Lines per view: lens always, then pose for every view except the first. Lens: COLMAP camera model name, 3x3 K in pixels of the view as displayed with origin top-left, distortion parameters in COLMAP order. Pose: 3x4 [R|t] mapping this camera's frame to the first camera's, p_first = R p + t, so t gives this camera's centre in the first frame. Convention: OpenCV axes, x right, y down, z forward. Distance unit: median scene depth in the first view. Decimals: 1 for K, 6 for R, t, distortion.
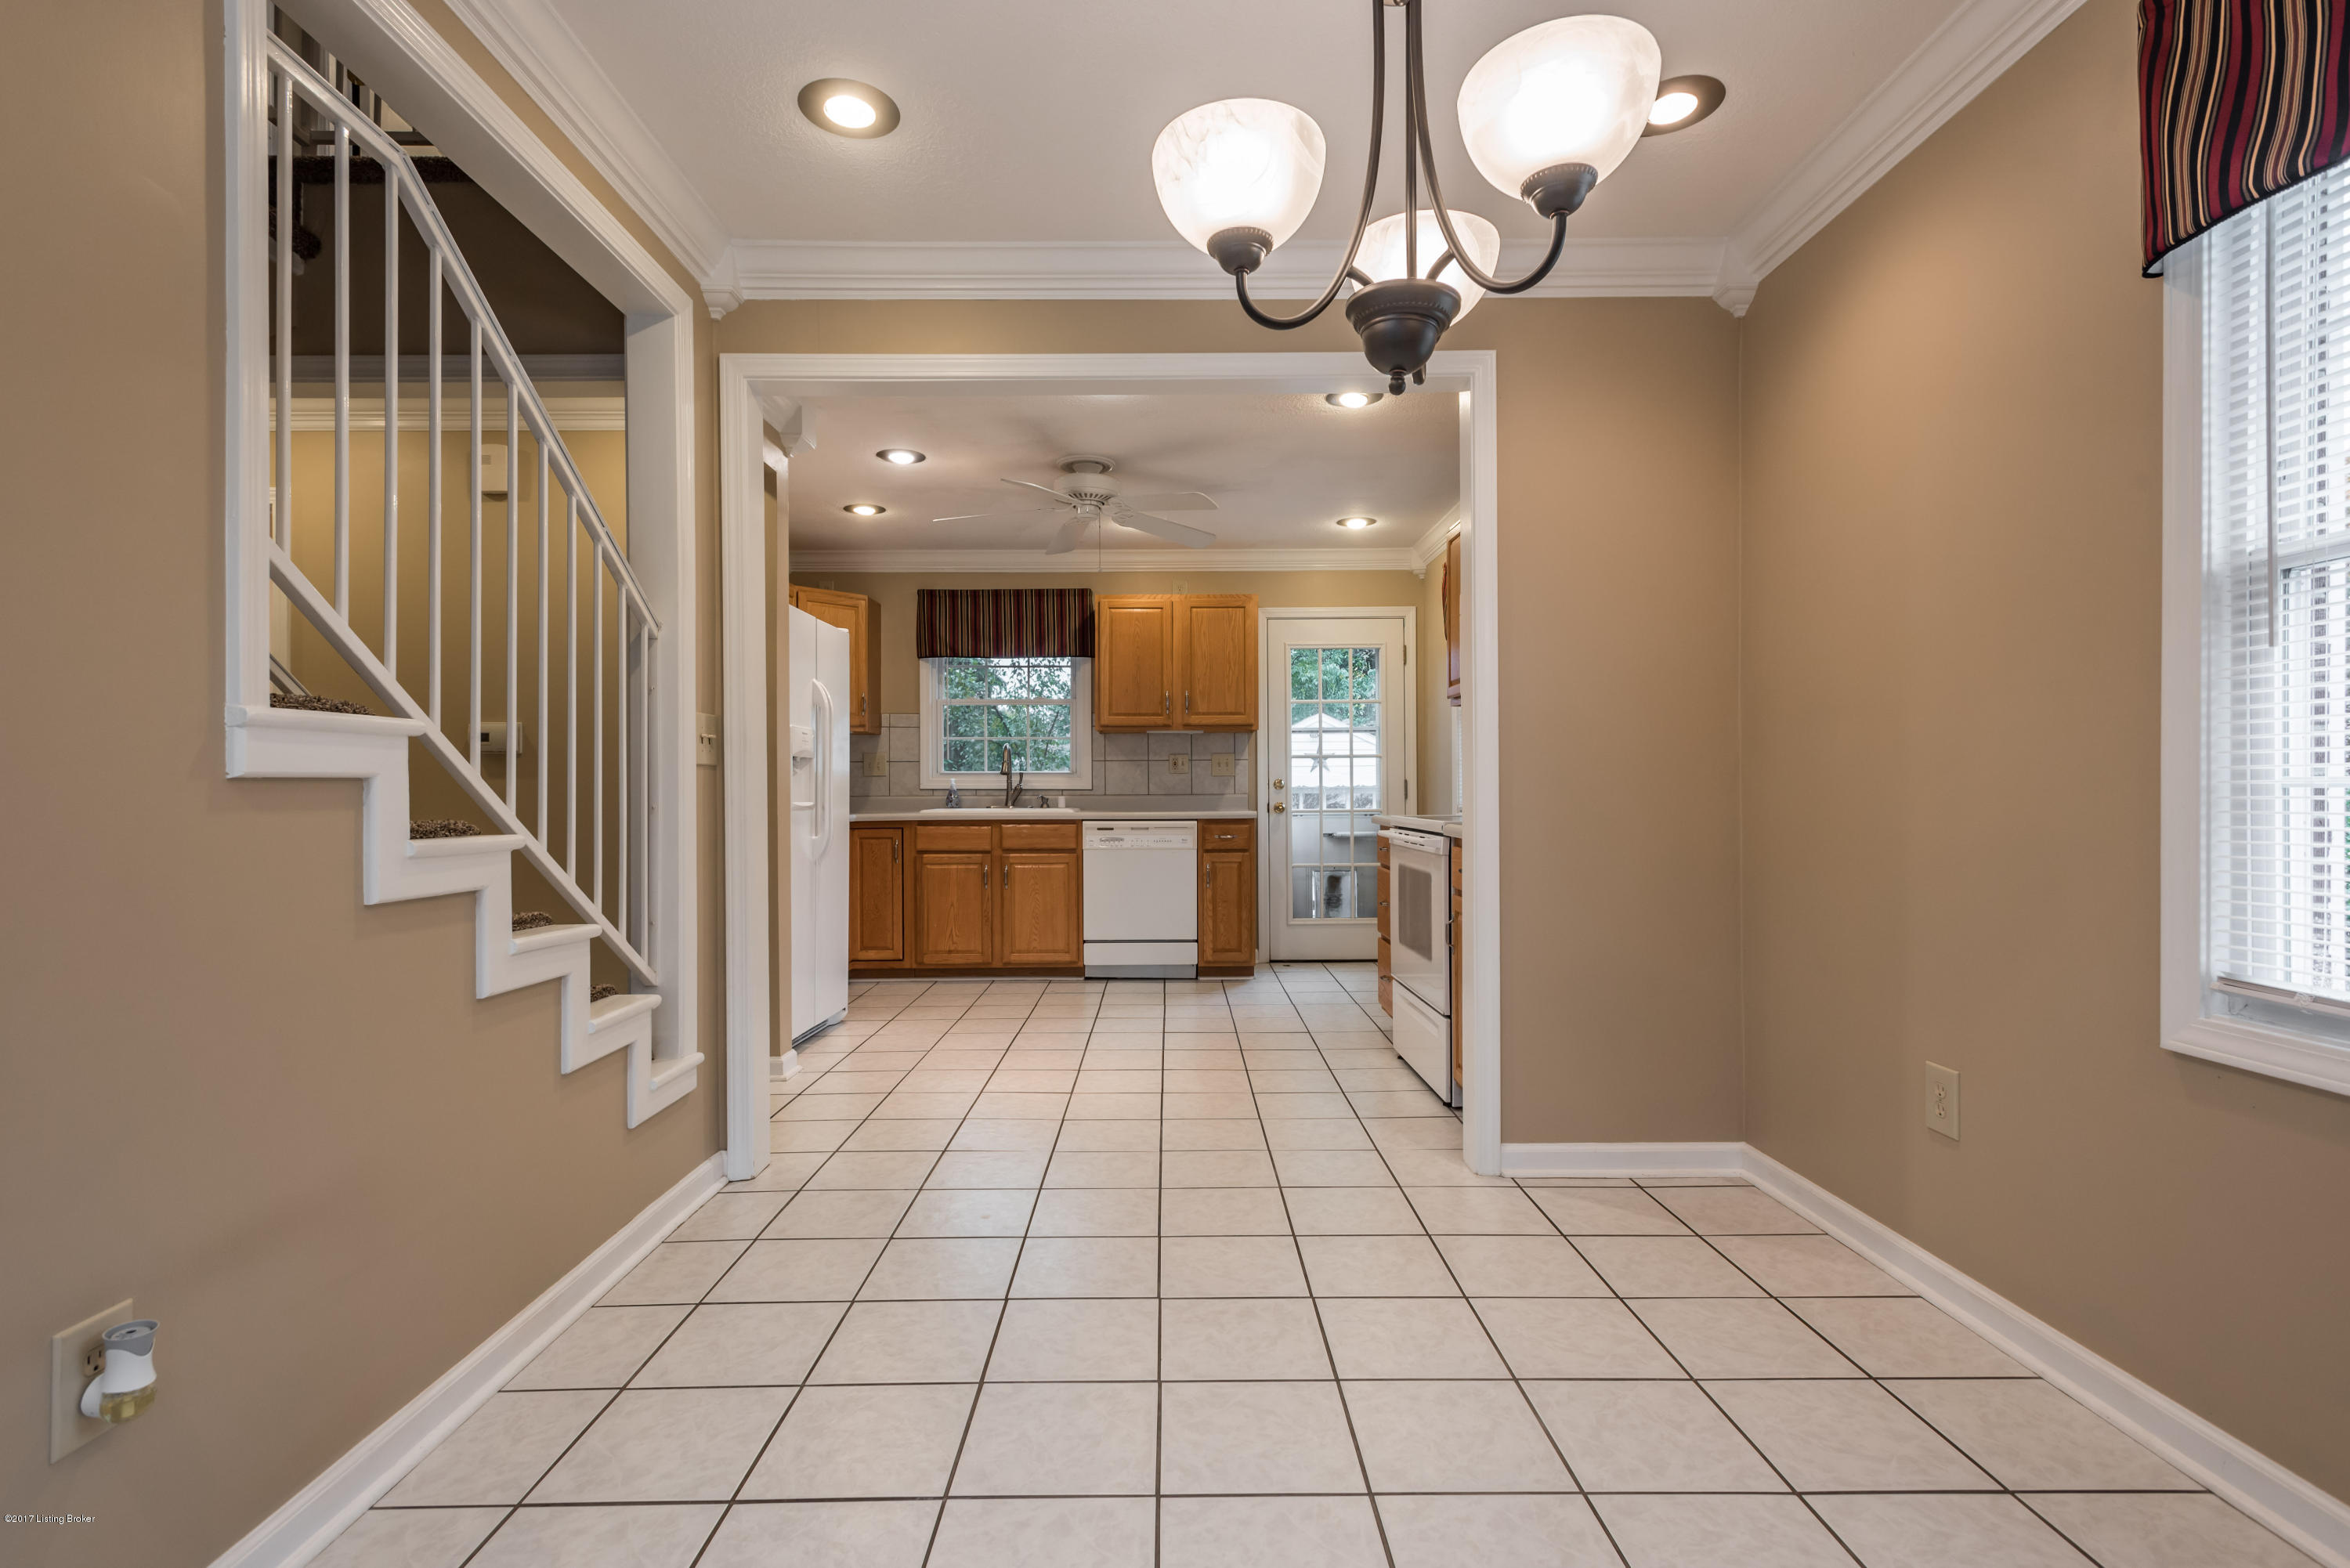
lens RADIAL K [[1149.6, 0, 1170.4], [0, 1149.6, 792.5], [0, 0, 1]] dist [0.002618, -0.000590]
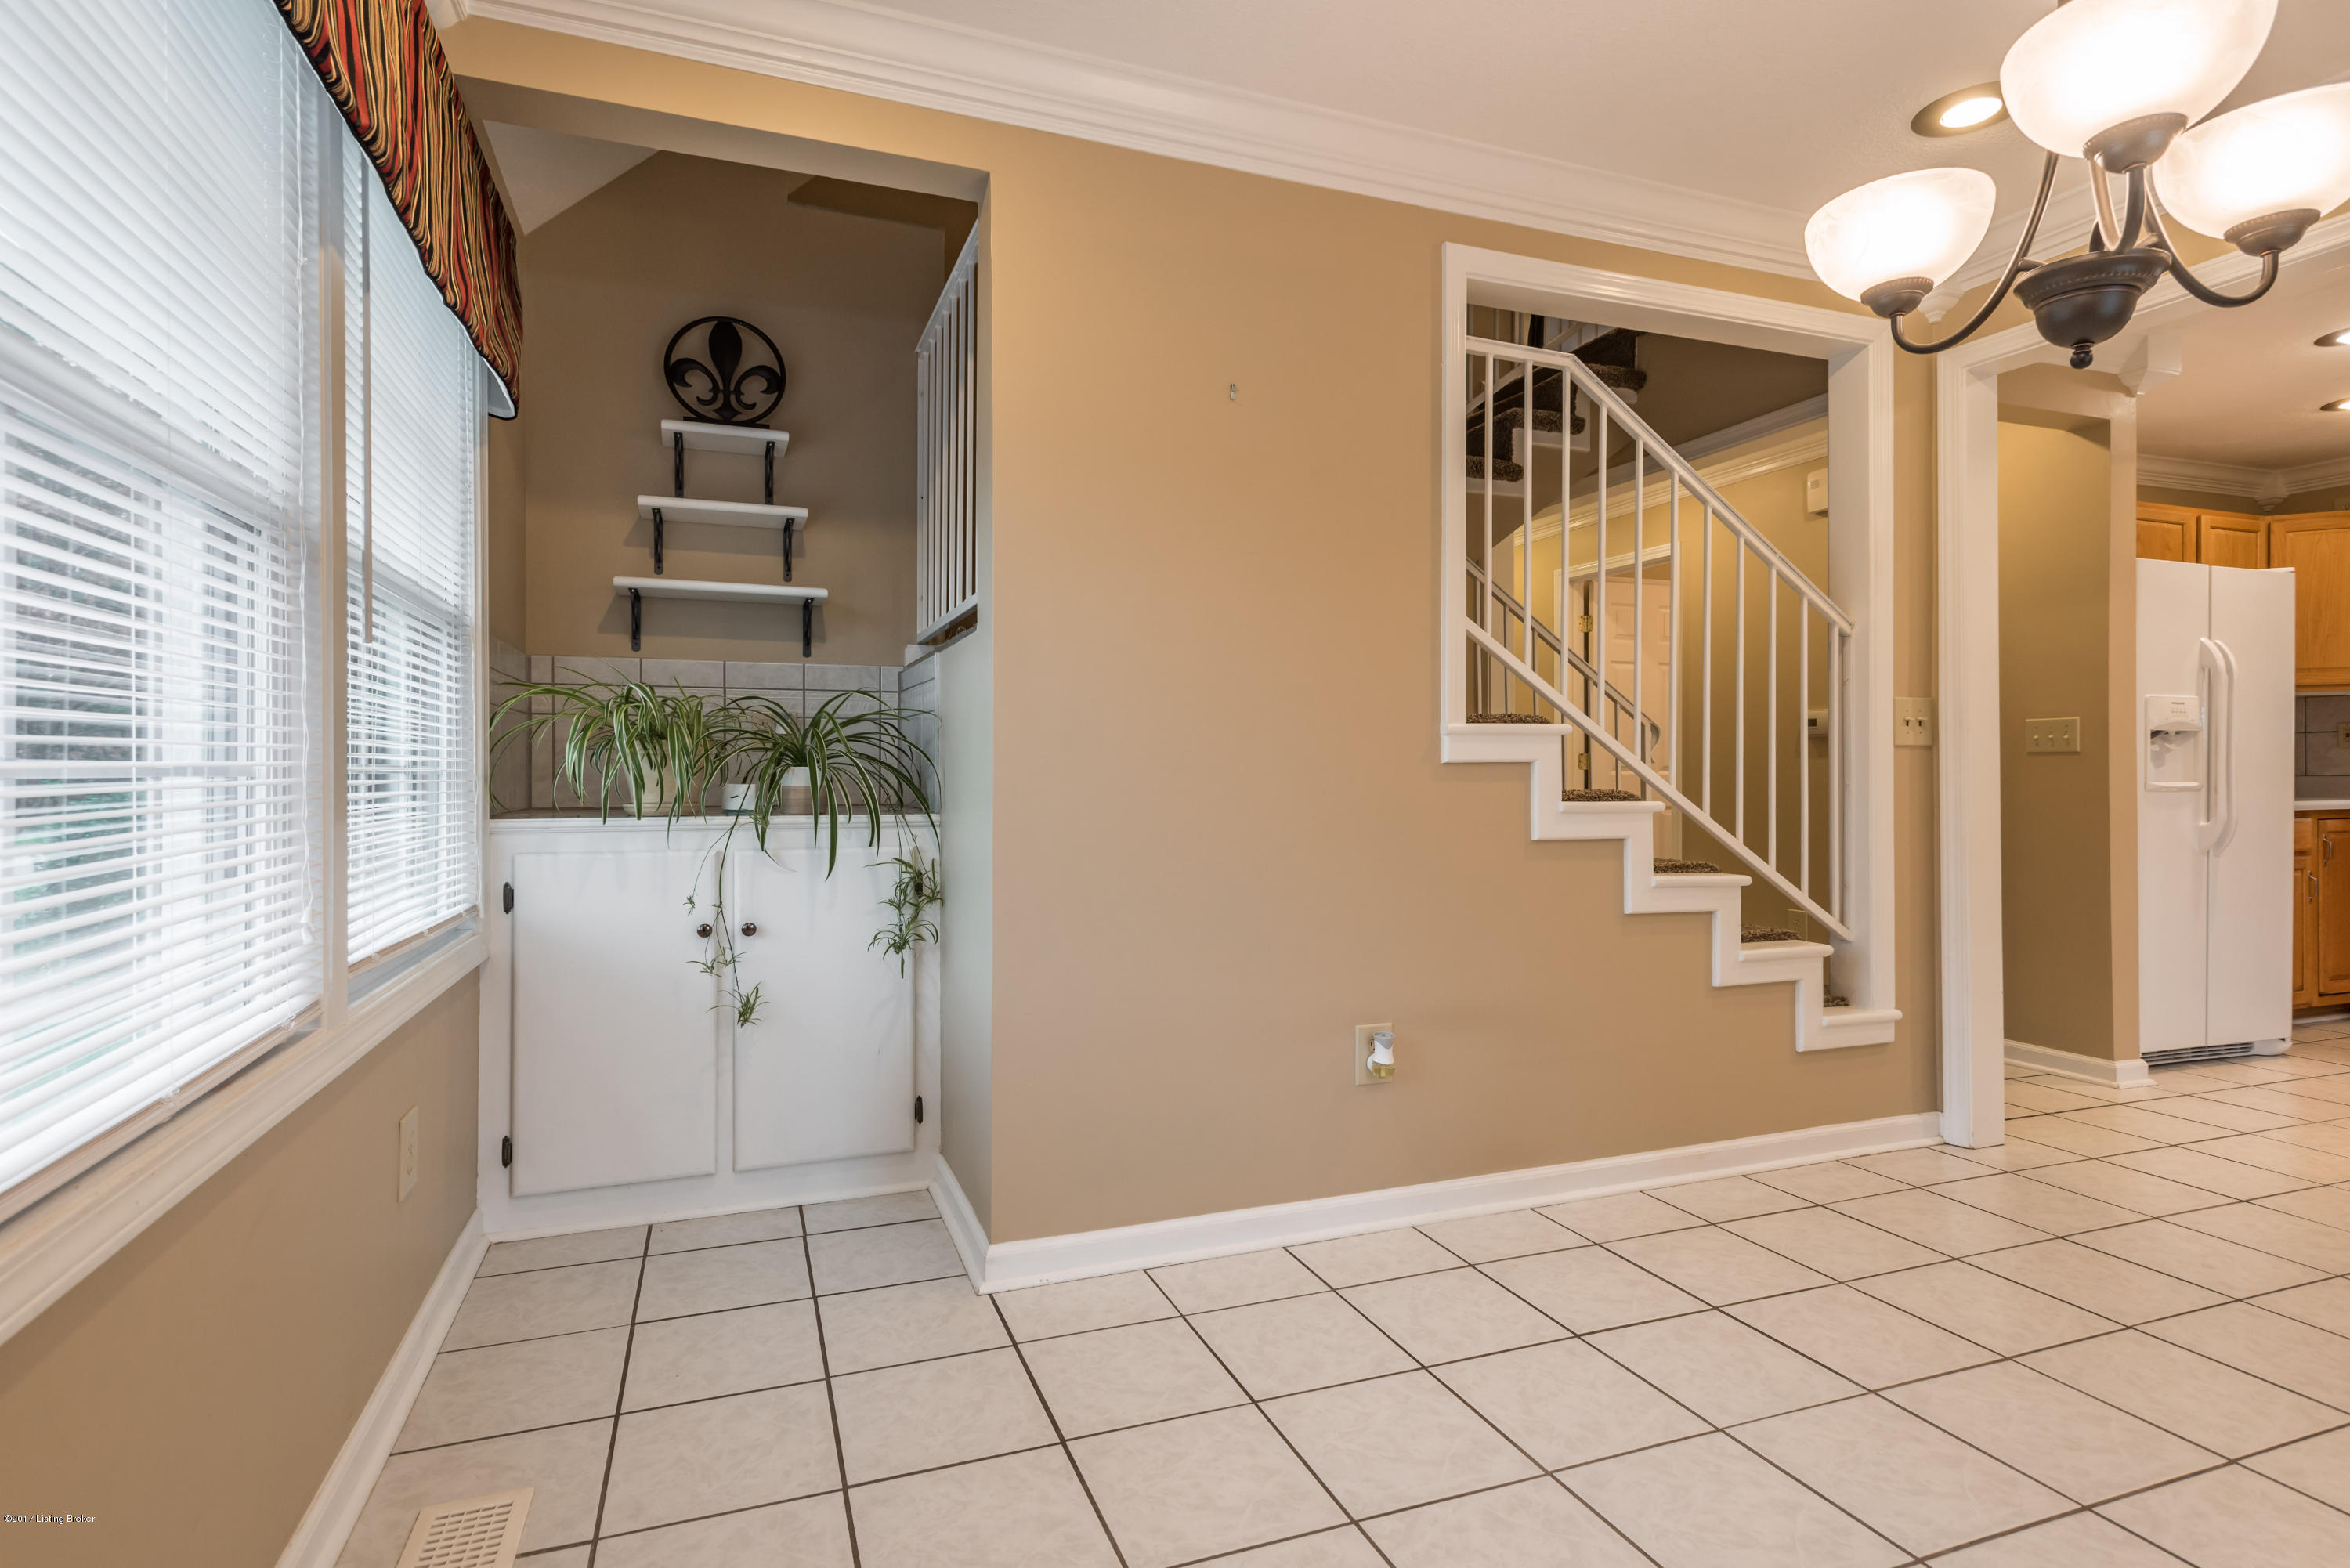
lens RADIAL K [[1149.6, 0, 1170.4], [0, 1149.6, 792.5], [0, 0, 1]] dist [0.002618, -0.000590]
pose [[0.357054, 0.022014, -0.933824, 0.400474], [-0.002193, 0.999739, 0.022729, -0.003557], [0.934081, -0.006068, 0.357009, -0.036001]]
